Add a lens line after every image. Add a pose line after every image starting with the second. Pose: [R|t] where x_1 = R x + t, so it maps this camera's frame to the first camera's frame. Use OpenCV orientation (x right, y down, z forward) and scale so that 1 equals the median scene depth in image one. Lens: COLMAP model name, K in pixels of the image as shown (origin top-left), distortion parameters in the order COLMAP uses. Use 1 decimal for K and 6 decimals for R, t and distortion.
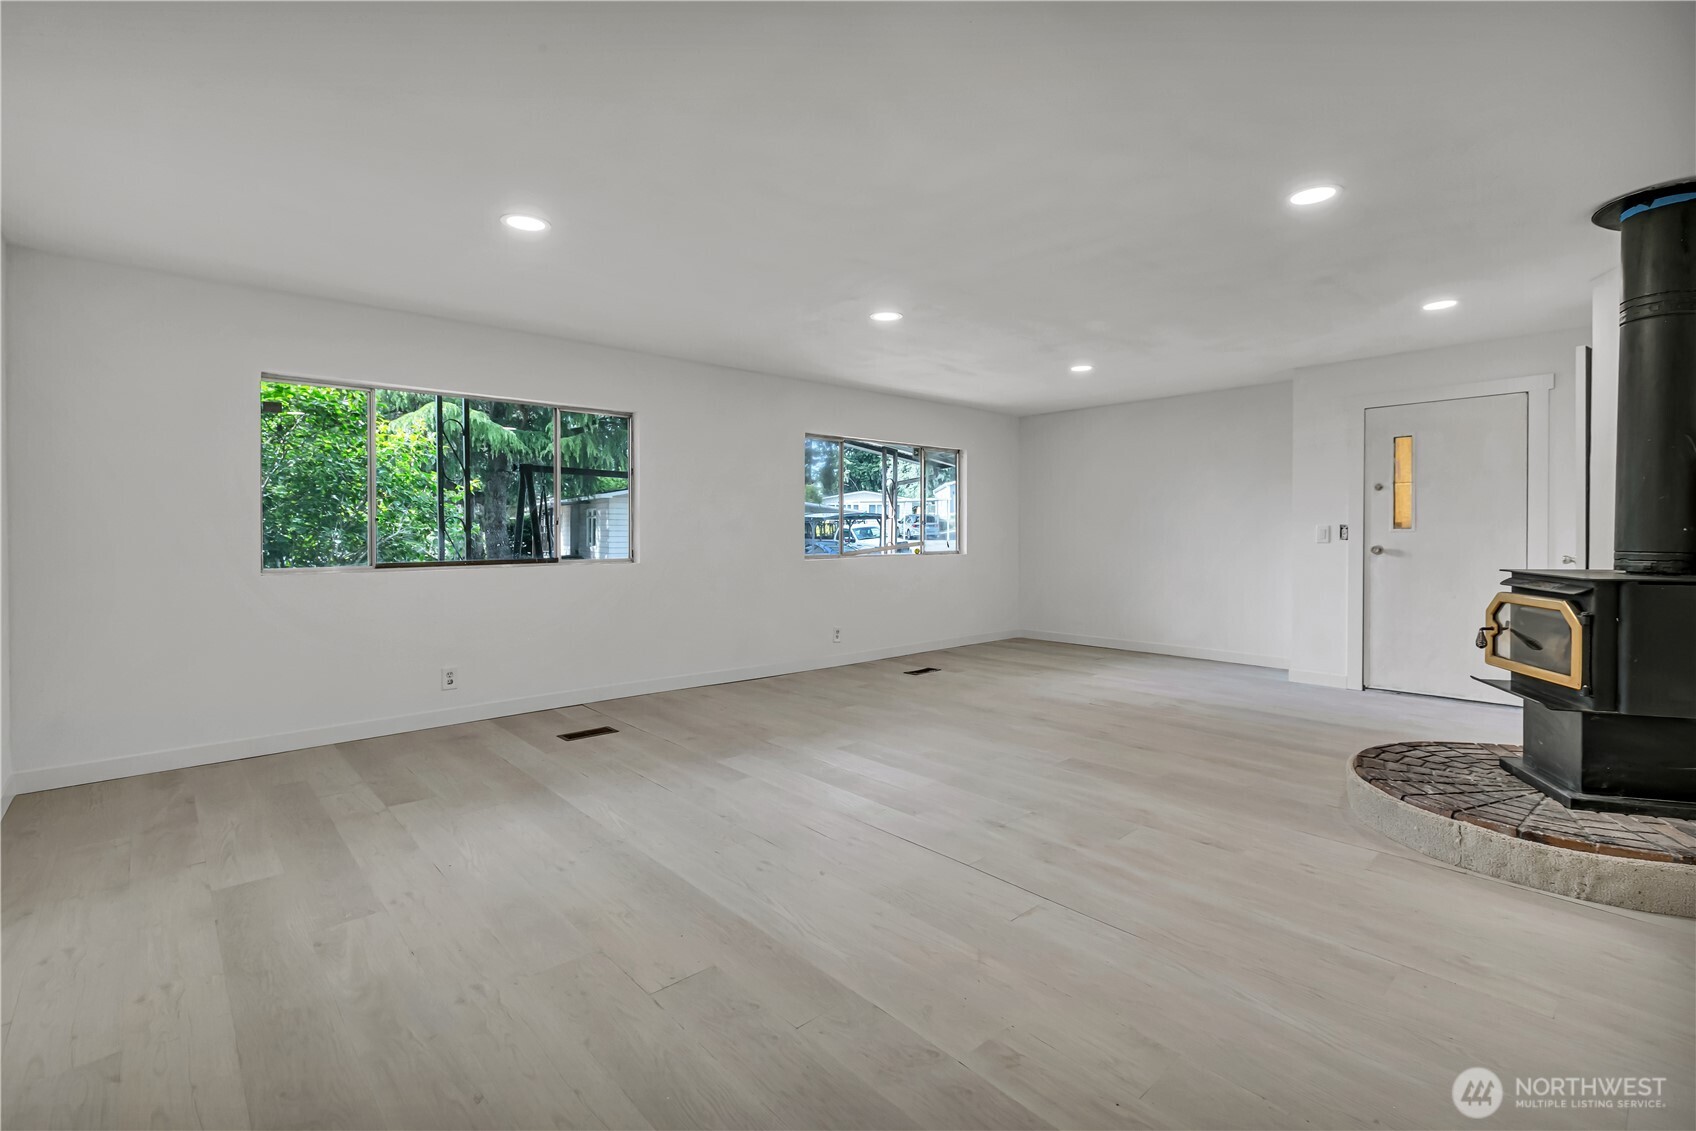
lens RADIAL K [[773.7, 0, 853.1], [0, 773.7, 552.1], [0, 0, 1]] dist [0.000281, -0.000242]
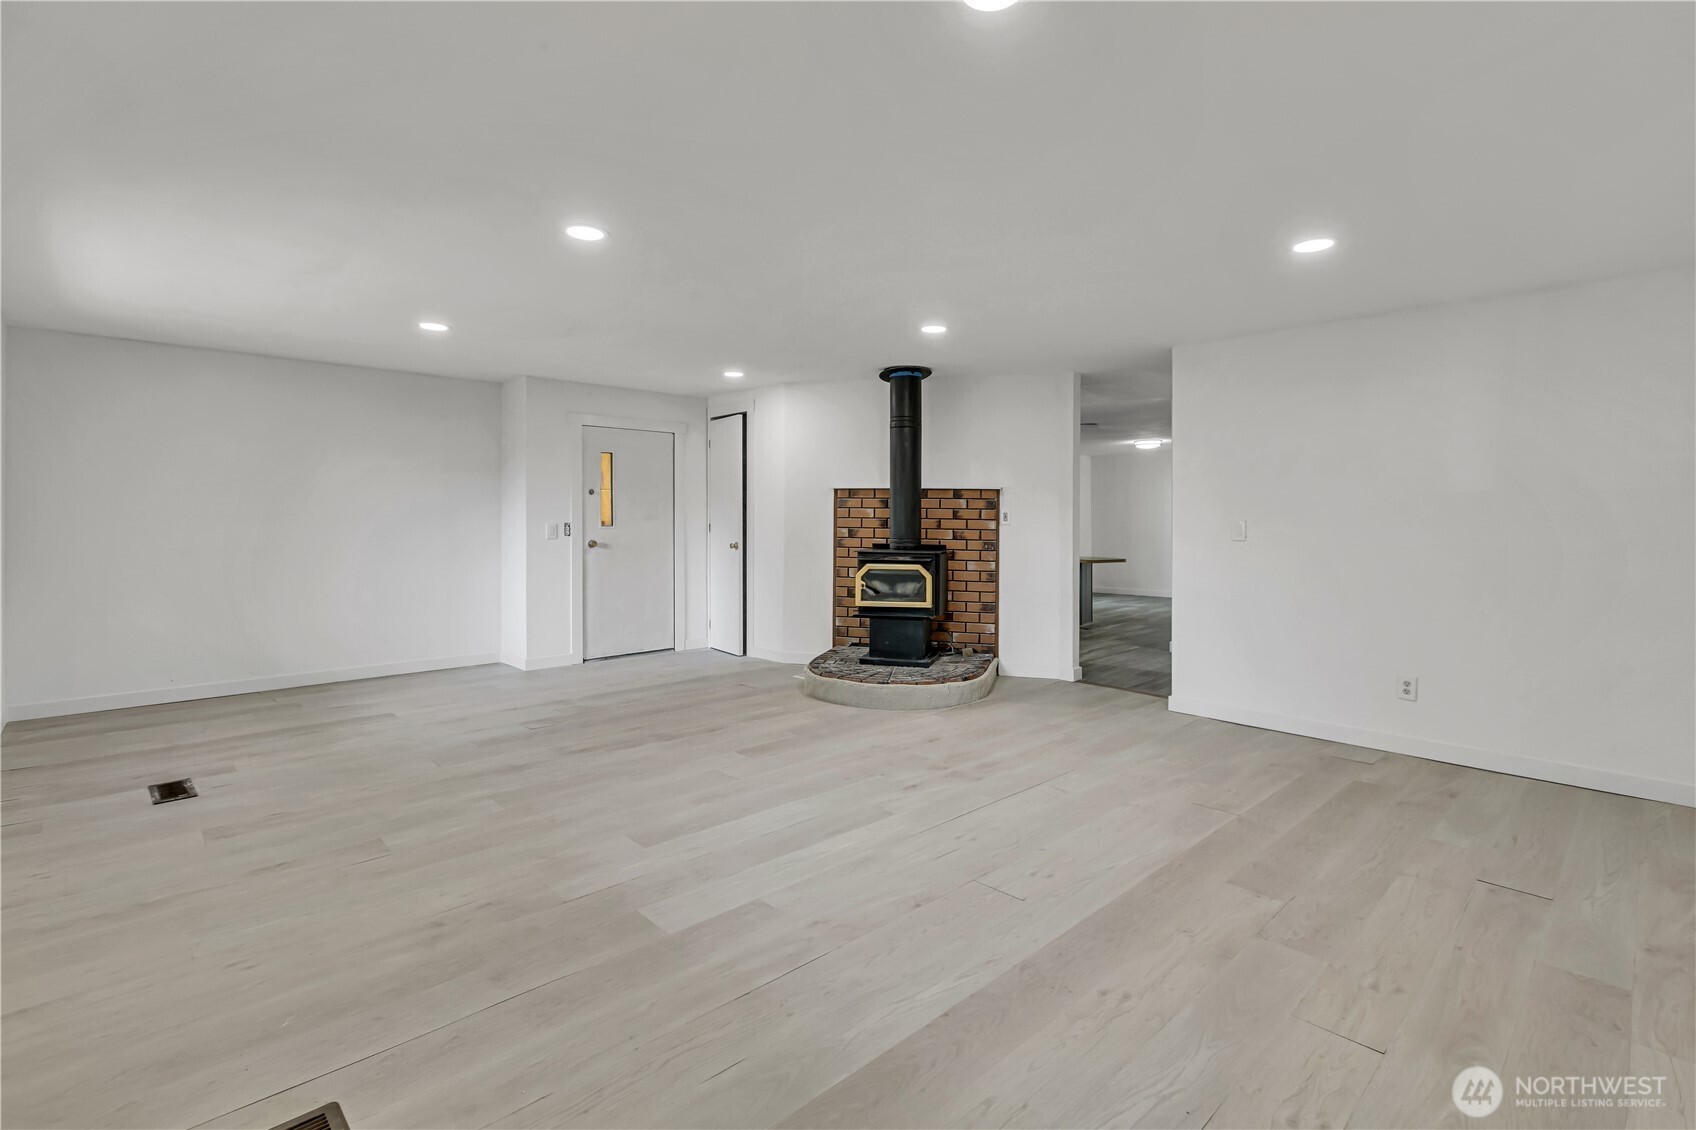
lens RADIAL K [[773.7, 0, 863.9], [0, 773.7, 520.3], [0, 0, 1]] dist [0.000281, -0.000242]
pose [[-0.031976, 0.005339, 0.999474, -1.001806], [0.025139, 0.999674, -0.004536, -0.043082], [-0.999172, 0.024980, -0.032099, 1.138960]]
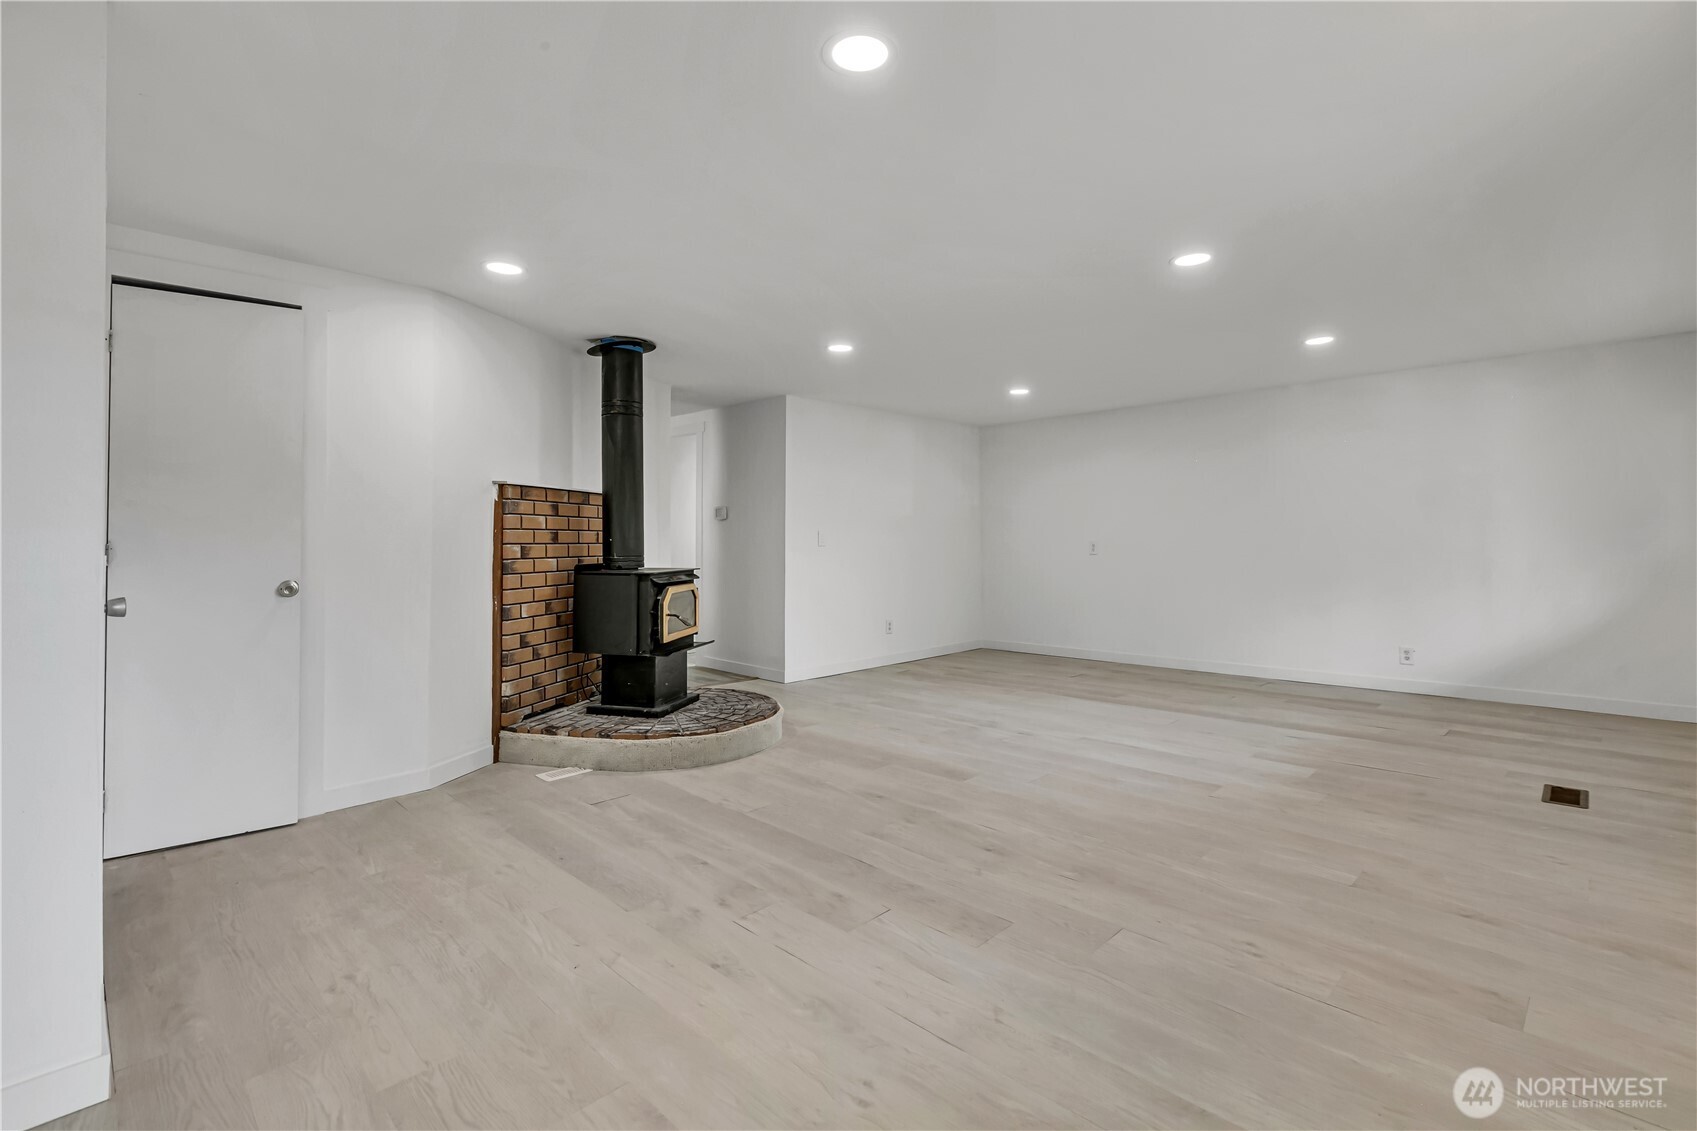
lens RADIAL K [[774.1, 0, 844.1], [0, 774.1, 556.6], [0, 0, 1]] dist [0.000281, -0.000242]
pose [[-0.998969, 0.008528, -0.044594, 0.612126], [0.006037, 0.998429, 0.055703, -0.085798], [0.044998, 0.055376, -0.997451, 2.560961]]
